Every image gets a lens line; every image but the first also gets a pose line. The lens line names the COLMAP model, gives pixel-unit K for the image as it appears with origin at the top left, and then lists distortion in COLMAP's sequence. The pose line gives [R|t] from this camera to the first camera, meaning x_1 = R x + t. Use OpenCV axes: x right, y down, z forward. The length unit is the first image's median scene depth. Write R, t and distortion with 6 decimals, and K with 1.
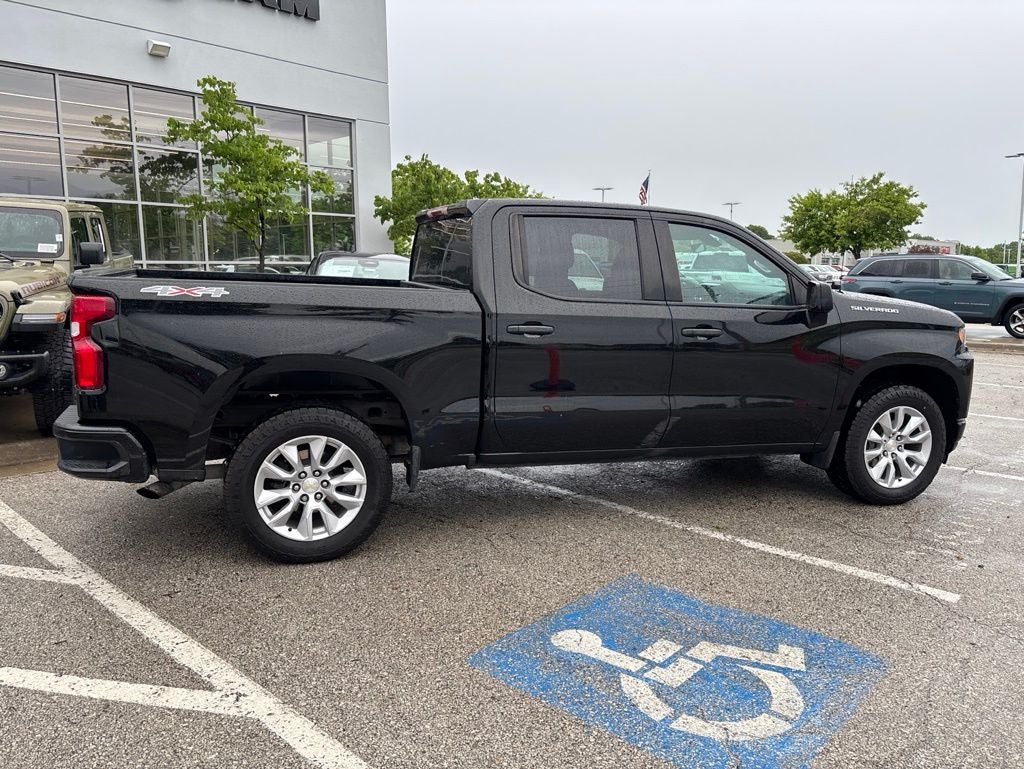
lens RADIAL K [[772.4, 0, 509.0], [0, 772.4, 382.5], [0, 0, 1]] dist [0.047626, -0.054585]
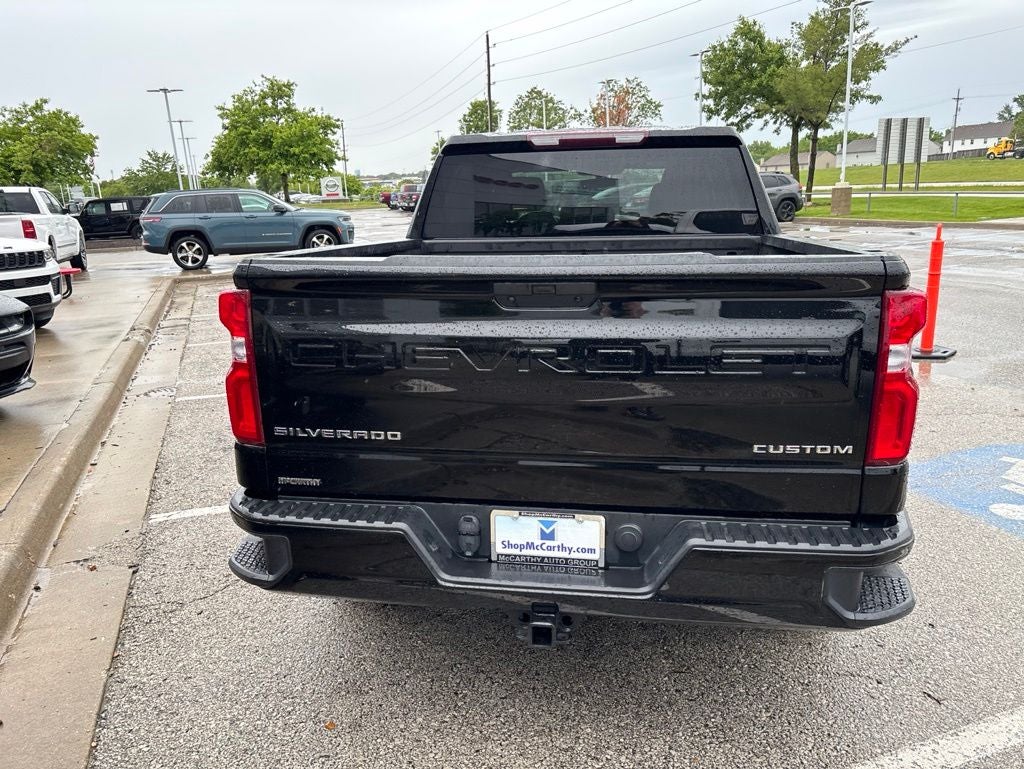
lens RADIAL K [[772.4, 0, 508.1], [0, 772.4, 391.6], [0, 0, 1]] dist [0.047626, -0.054585]
pose [[0.455915, -0.248392, 0.854659, -0.861451], [0.169190, 0.966944, 0.190772, -0.145335], [-0.873794, 0.057624, 0.482870, 0.742707]]
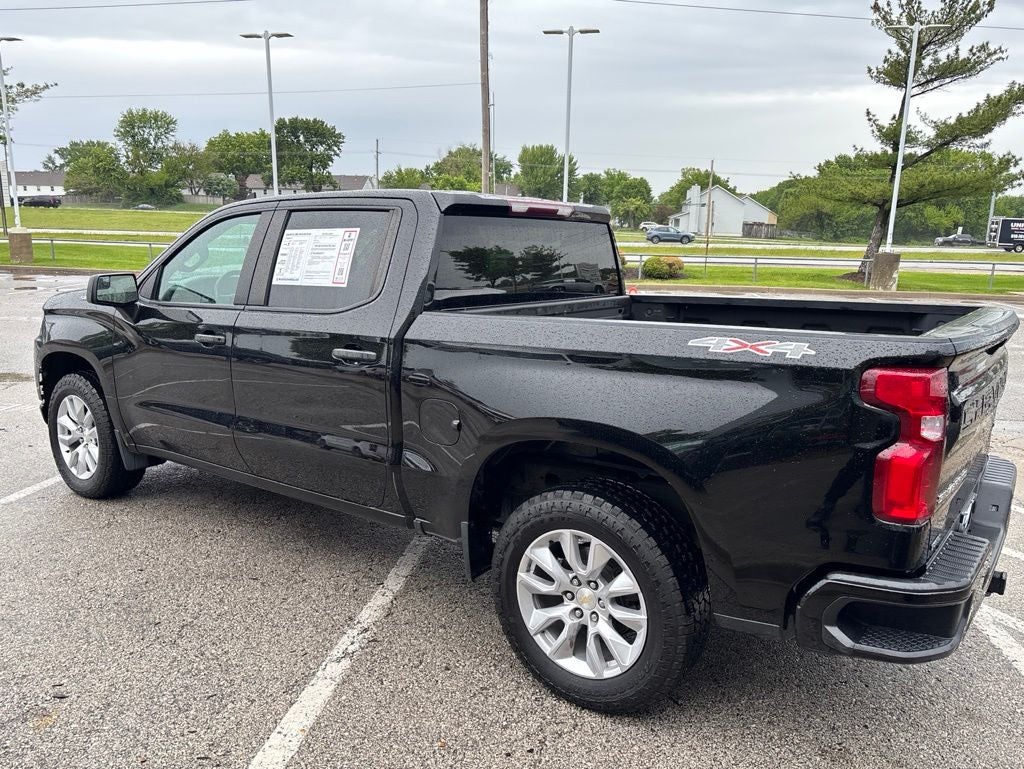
lens RADIAL K [[772.4, 0, 507.5], [0, 772.4, 390.4], [0, 0, 1]] dist [0.047626, -0.054585]
pose [[-0.565896, -0.188681, 0.802597, -0.759681], [0.099431, 0.950739, 0.293614, -0.288860], [-0.818459, 0.245958, -0.519258, 1.531194]]
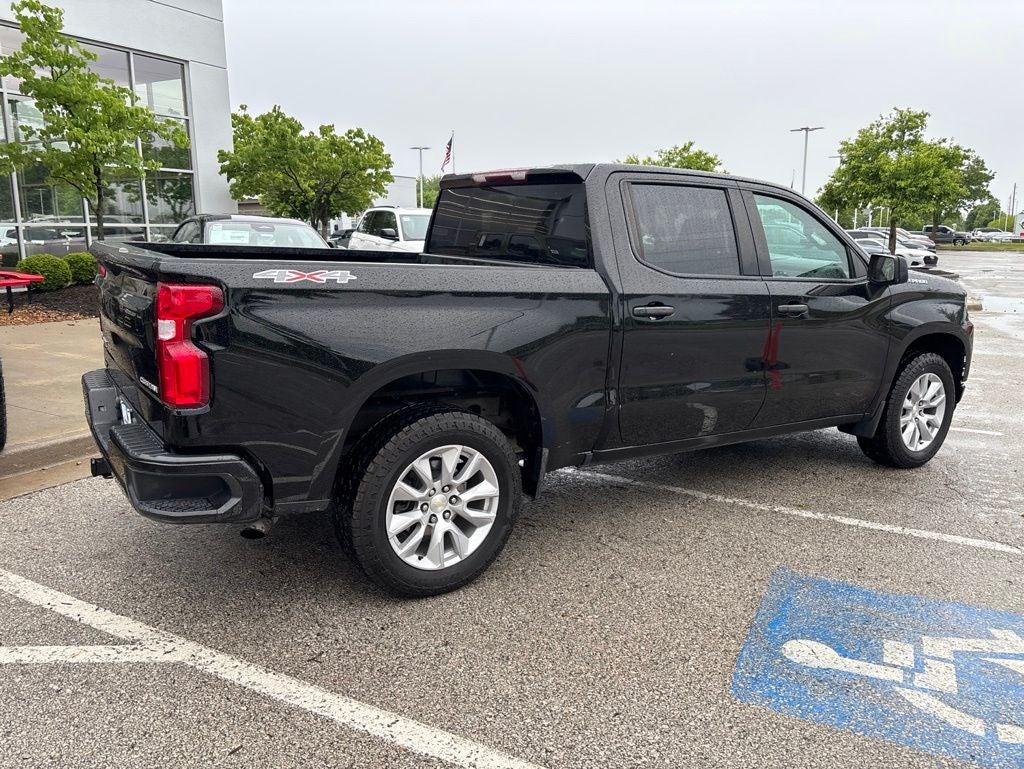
lens RADIAL K [[772.4, 0, 508.7], [0, 772.4, 381.0], [0, 0, 1]] dist [0.047626, -0.054585]
pose [[0.965916, -0.047058, 0.254542, -0.327523], [0.035065, 0.998060, 0.051453, -0.034805], [-0.256470, -0.040774, 0.965692, 0.144050]]
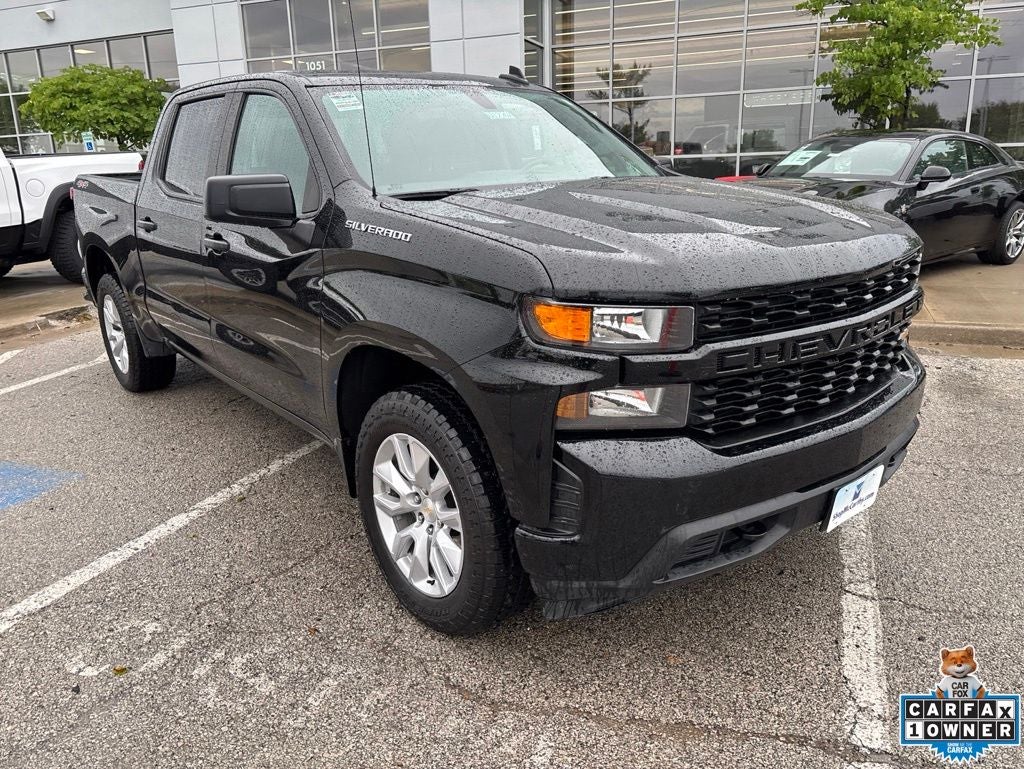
lens RADIAL K [[772.4, 0, 508.5], [0, 772.4, 392.7], [0, 0, 1]] dist [0.047626, -0.054585]
pose [[0.352184, 0.246685, -0.902836, 1.026881], [-0.112174, 0.968812, 0.220954, -0.117821], [0.929184, 0.023458, 0.368872, 0.941097]]
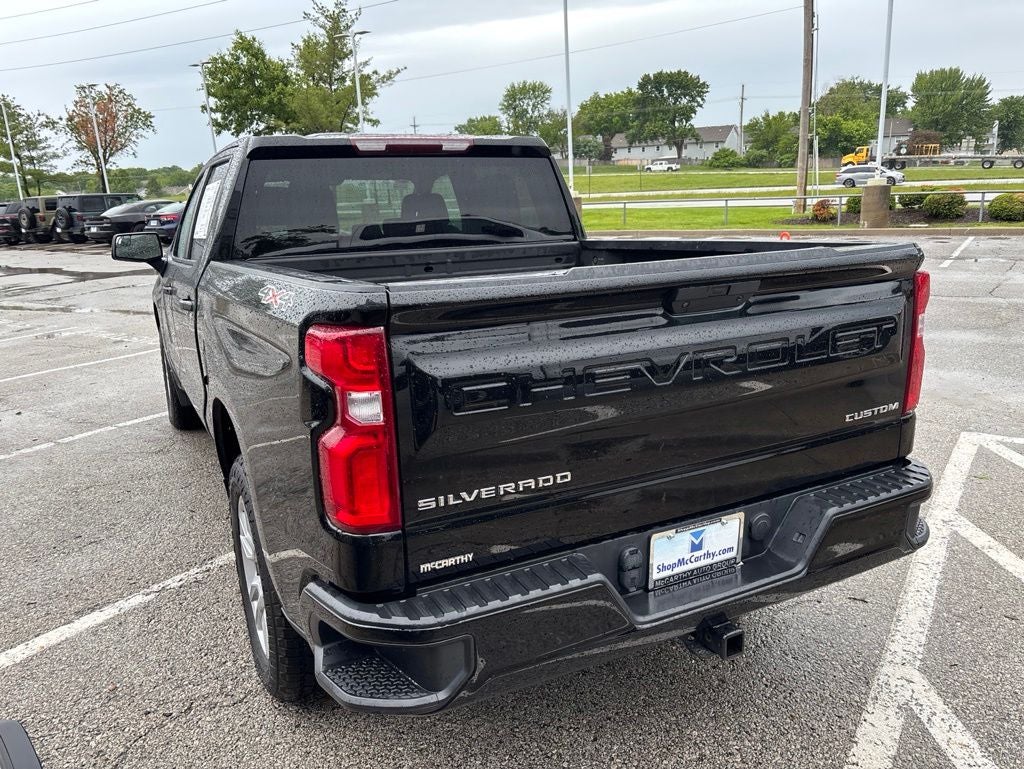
lens RADIAL K [[772.4, 0, 514.0], [0, 772.4, 392.6], [0, 0, 1]] dist [0.047626, -0.054585]
pose [[-0.151351, -0.256962, 0.954496, -0.866835], [0.185153, 0.941160, 0.282731, -0.198377], [-0.970985, 0.219520, -0.094869, 1.064172]]
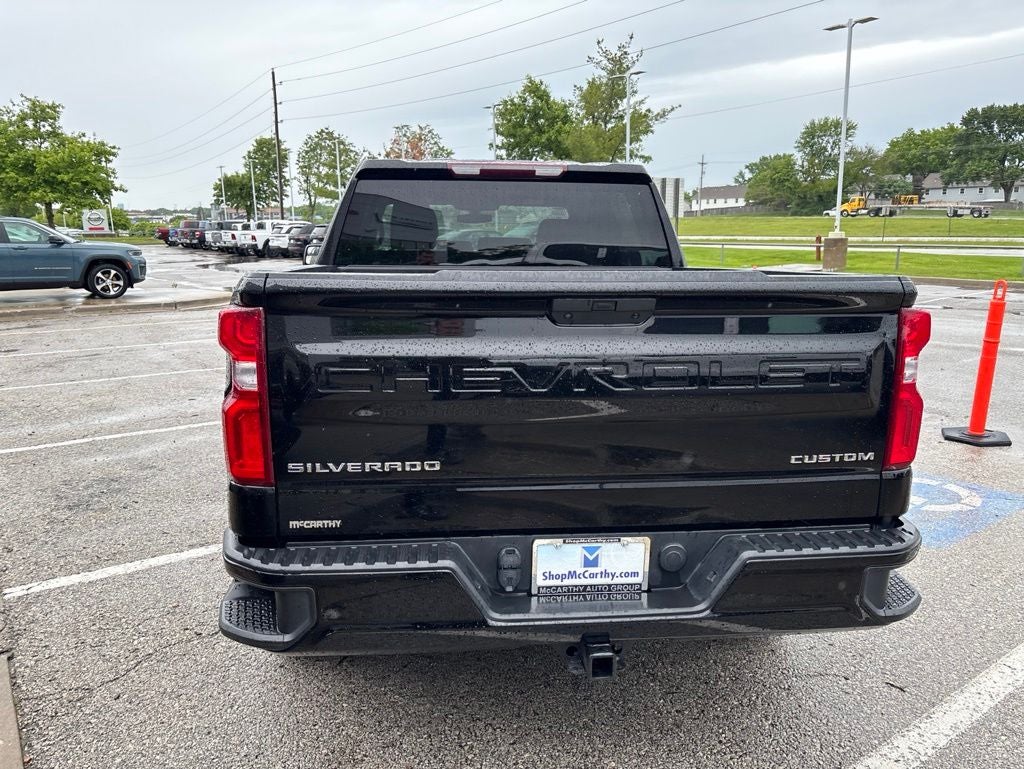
lens RADIAL K [[772.4, 0, 507.8], [0, 772.4, 394.3], [0, 0, 1]] dist [0.047626, -0.054585]
pose [[0.206118, -0.213769, 0.954892, -0.891162], [0.150669, 0.971142, 0.184885, -0.153288], [-0.966858, 0.105765, 0.232379, 0.877718]]
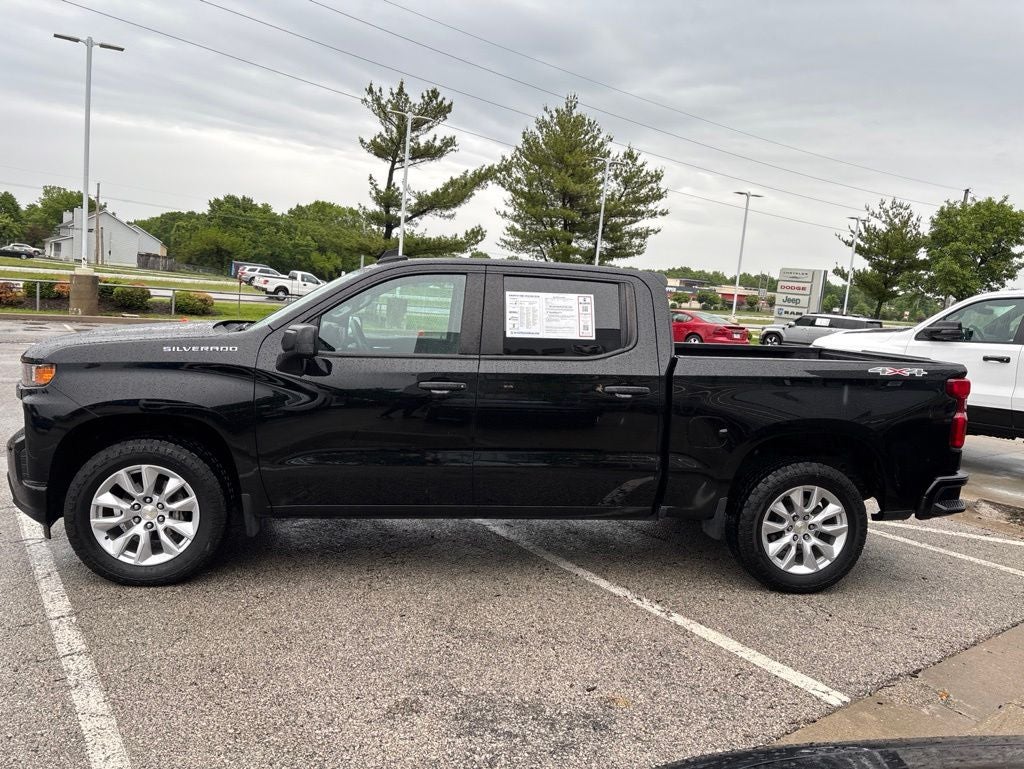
lens RADIAL K [[772.4, 0, 522.4], [0, 772.4, 382.7], [0, 0, 1]] dist [0.047626, -0.054585]
pose [[-0.977406, -0.105414, 0.183208, -0.154405], [-0.054917, 0.963646, 0.261479, -0.374165], [-0.204111, 0.245510, -0.947662, 2.185709]]
